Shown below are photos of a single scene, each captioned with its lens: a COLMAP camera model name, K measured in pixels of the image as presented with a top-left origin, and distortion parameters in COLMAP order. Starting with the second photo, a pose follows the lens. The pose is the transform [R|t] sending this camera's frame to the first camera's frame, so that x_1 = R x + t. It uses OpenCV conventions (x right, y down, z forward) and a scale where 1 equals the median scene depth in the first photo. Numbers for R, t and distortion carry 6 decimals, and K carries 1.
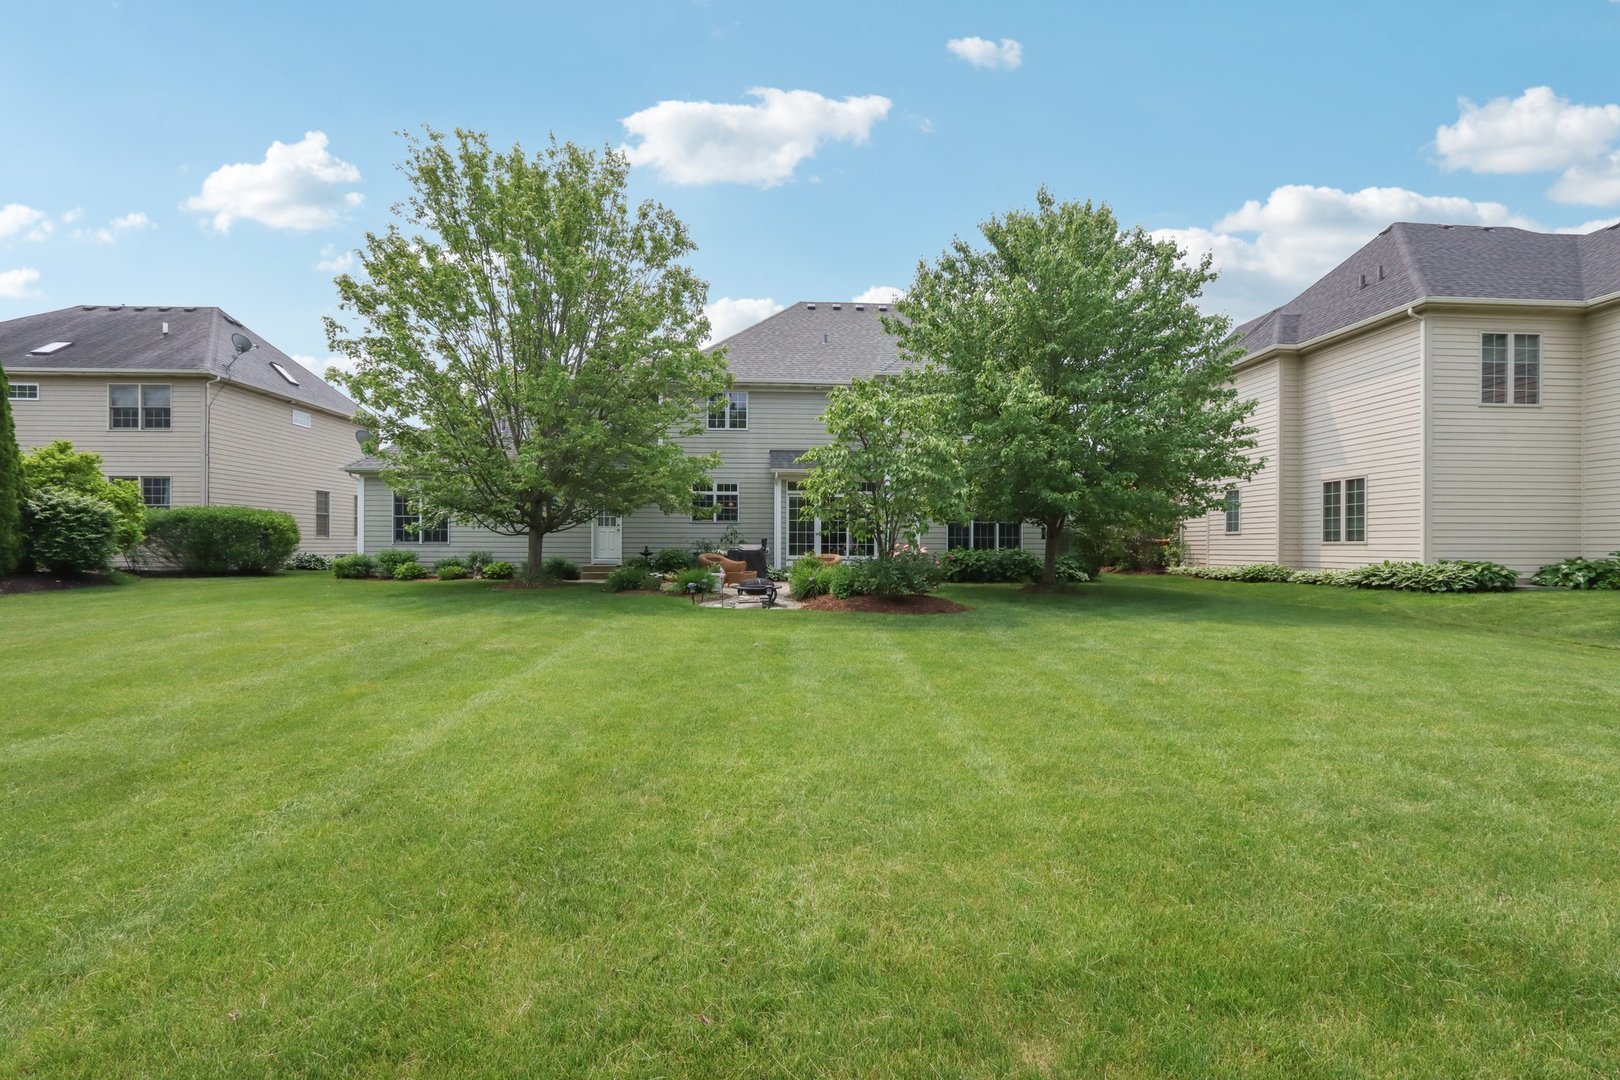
lens RADIAL K [[749.9, 0, 811.1], [0, 749.9, 544.5], [0, 0, 1]] dist [-0.010171, -0.000683]
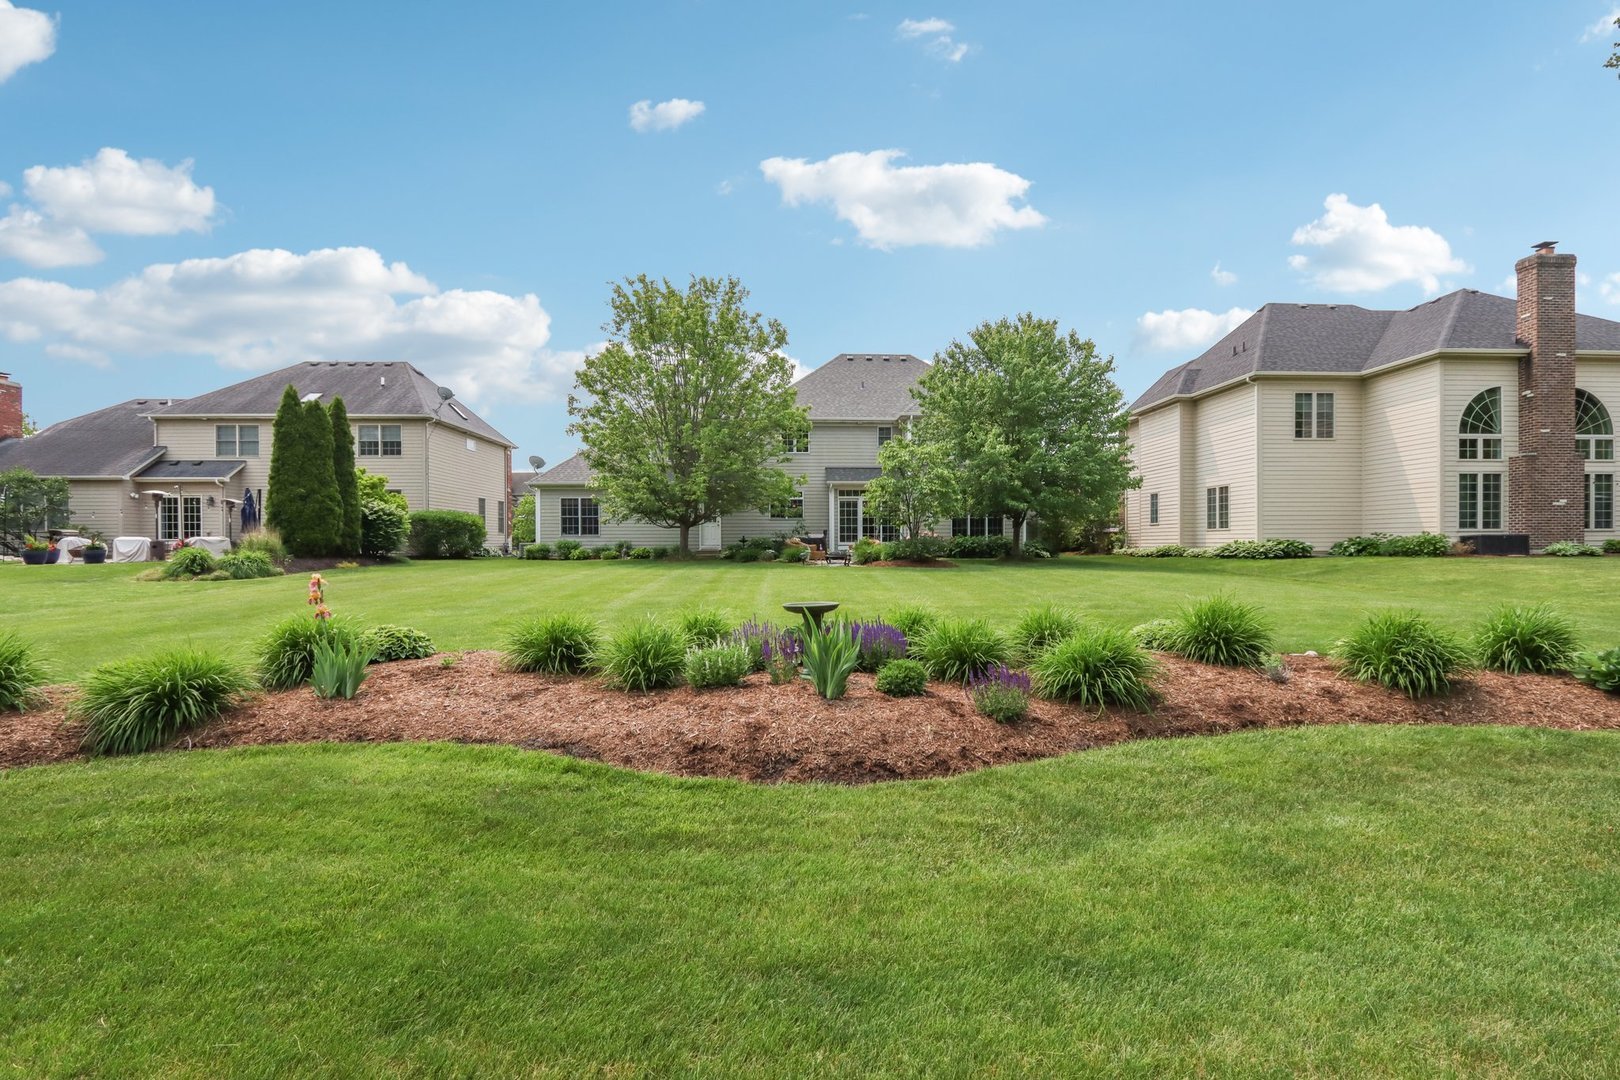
lens RADIAL K [[749.9, 0, 811.1], [0, 749.9, 550.2], [0, 0, 1]] dist [-0.010171, -0.000683]
pose [[0.999918, -0.007179, -0.010600, -0.080589], [0.007277, 0.999931, 0.009240, 0.019108], [0.010533, -0.009316, 0.999901, -0.486295]]
